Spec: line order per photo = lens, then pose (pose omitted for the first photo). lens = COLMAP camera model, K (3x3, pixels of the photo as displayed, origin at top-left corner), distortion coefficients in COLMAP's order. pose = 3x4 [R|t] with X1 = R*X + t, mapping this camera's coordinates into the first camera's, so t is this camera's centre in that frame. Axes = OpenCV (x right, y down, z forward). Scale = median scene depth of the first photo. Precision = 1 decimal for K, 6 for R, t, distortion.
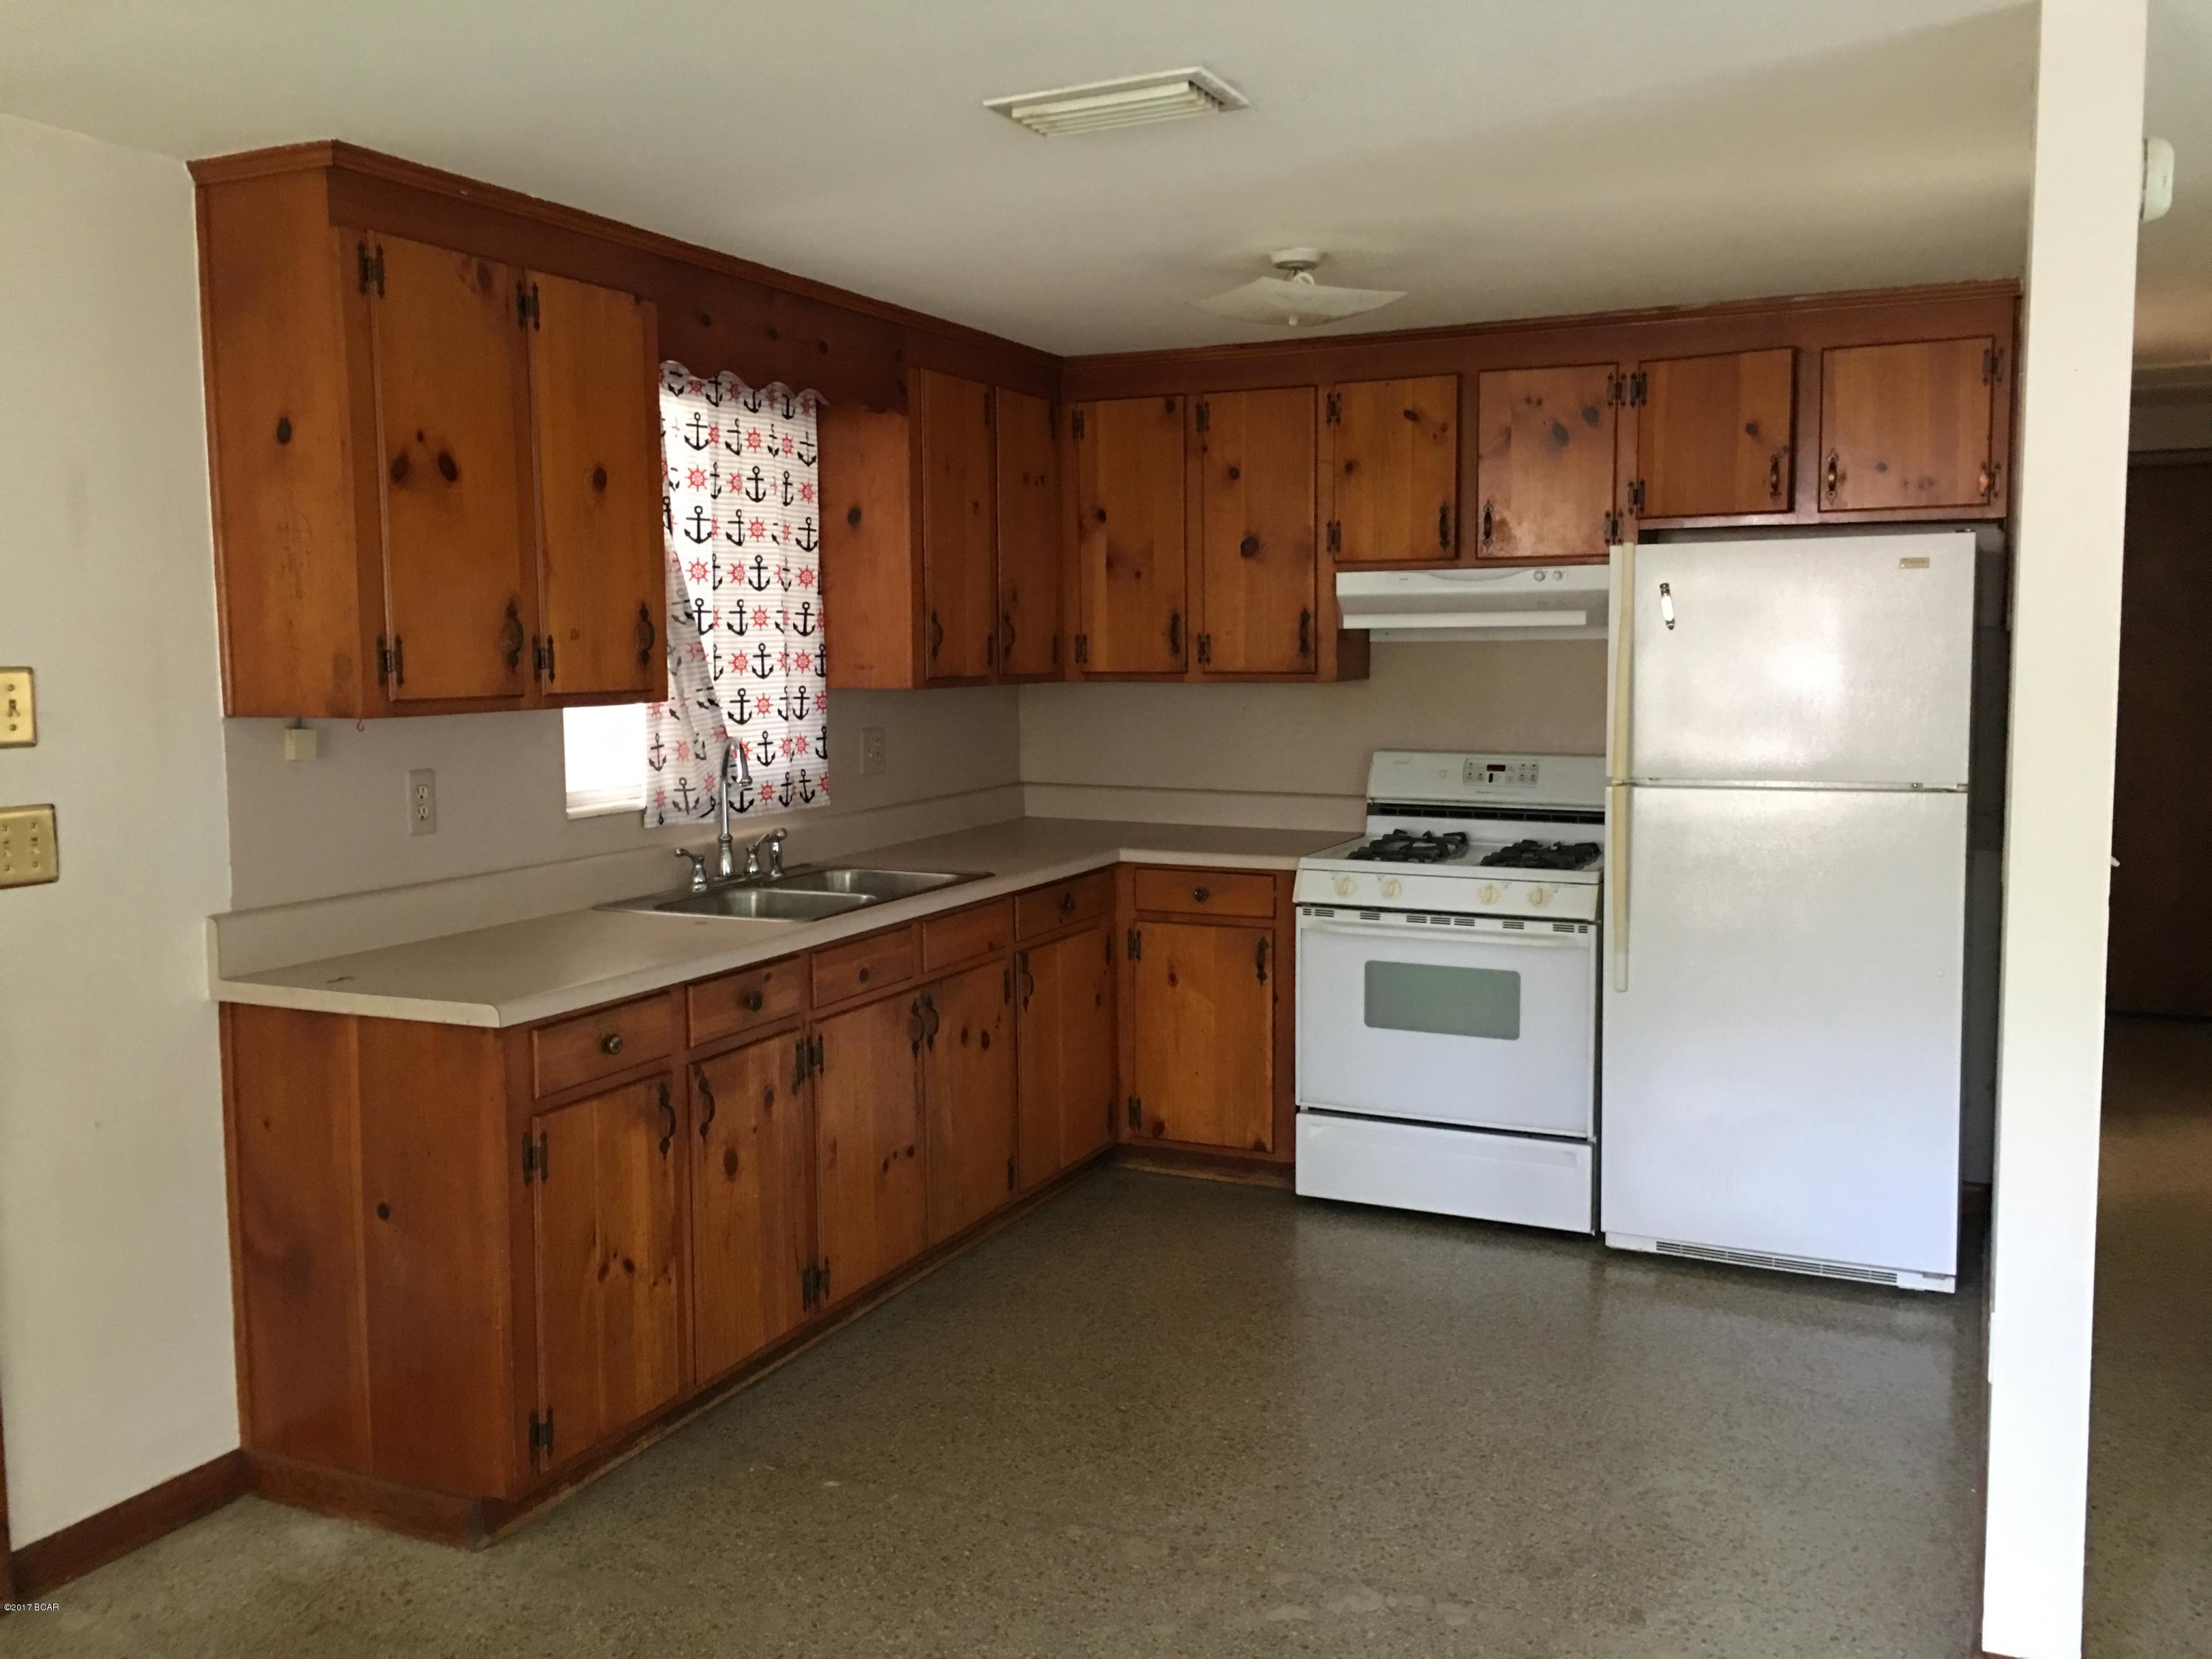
lens RADIAL K [[1892.8, 0, 1102.9], [0, 1892.8, 814.5], [0, 0, 1]] dist [0.071625, -0.083044]
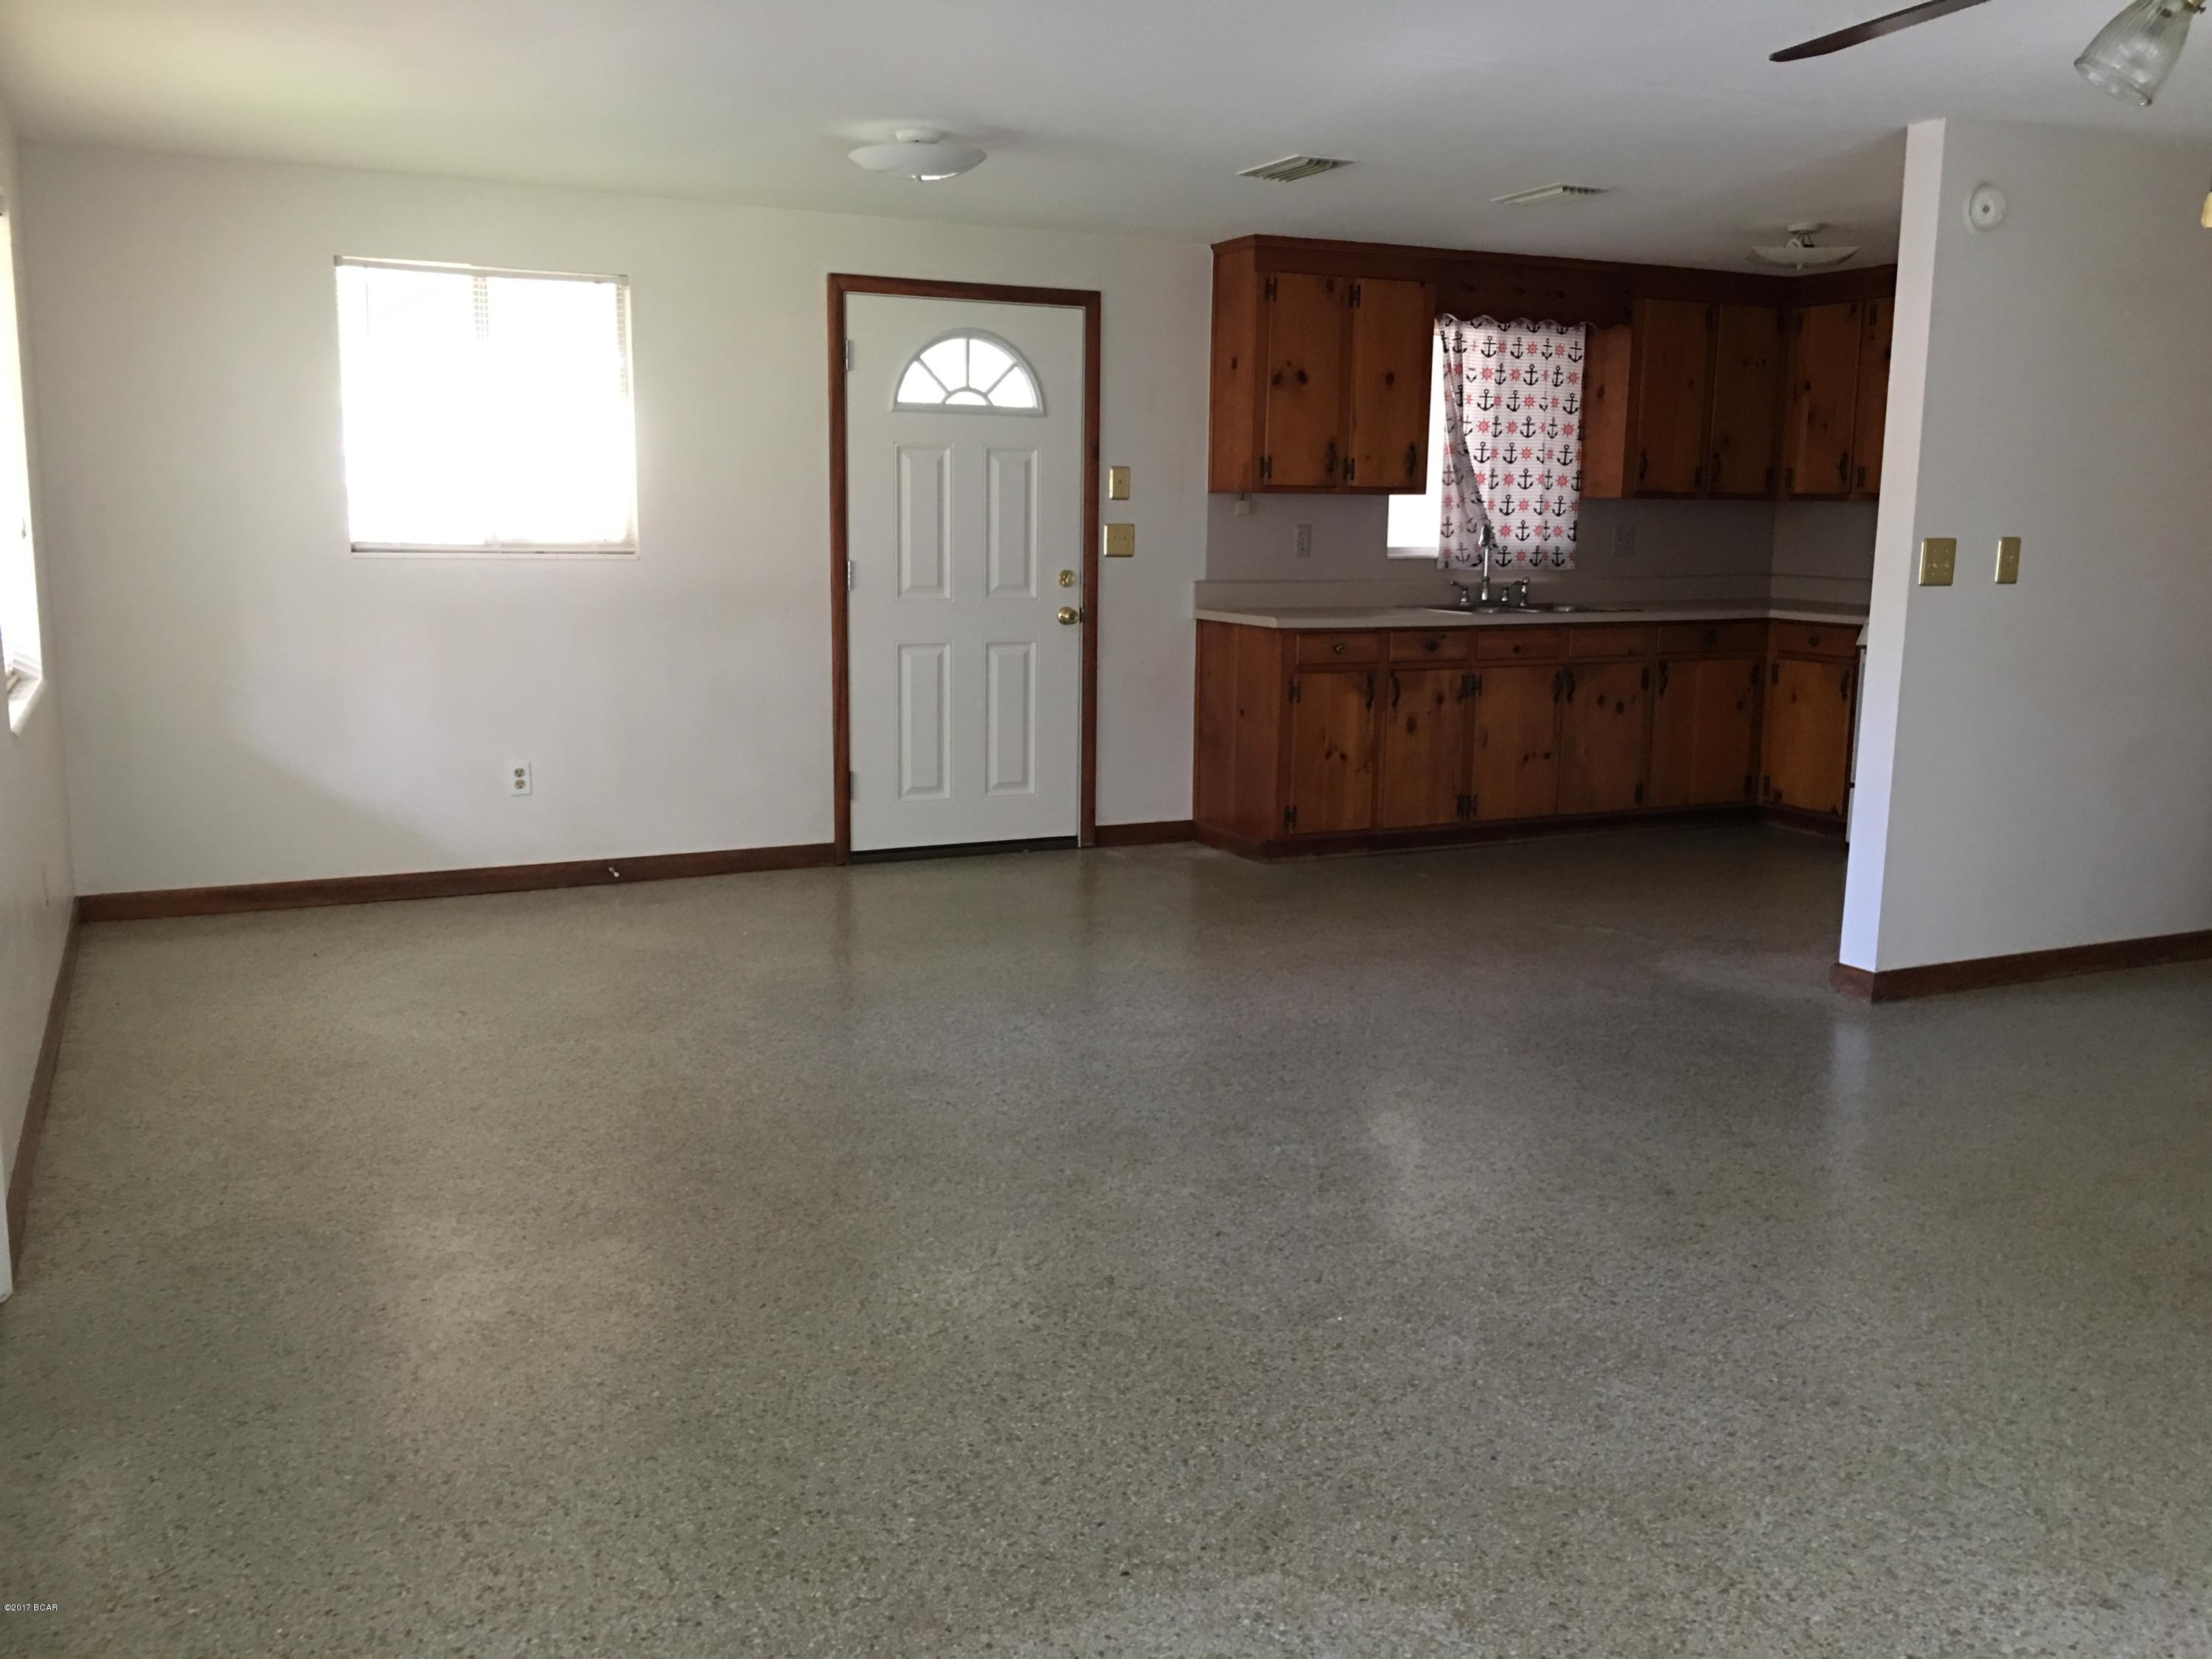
lens RADIAL K [[1892.8, 0, 1102.9], [0, 1892.8, 814.5], [0, 0, 1]] dist [0.071625, -0.083044]
pose [[0.782792, 0.116869, -0.611211, 0.644149], [-0.077118, 0.992853, 0.091075, 0.098788], [0.617487, -0.024158, 0.786210, -0.635003]]
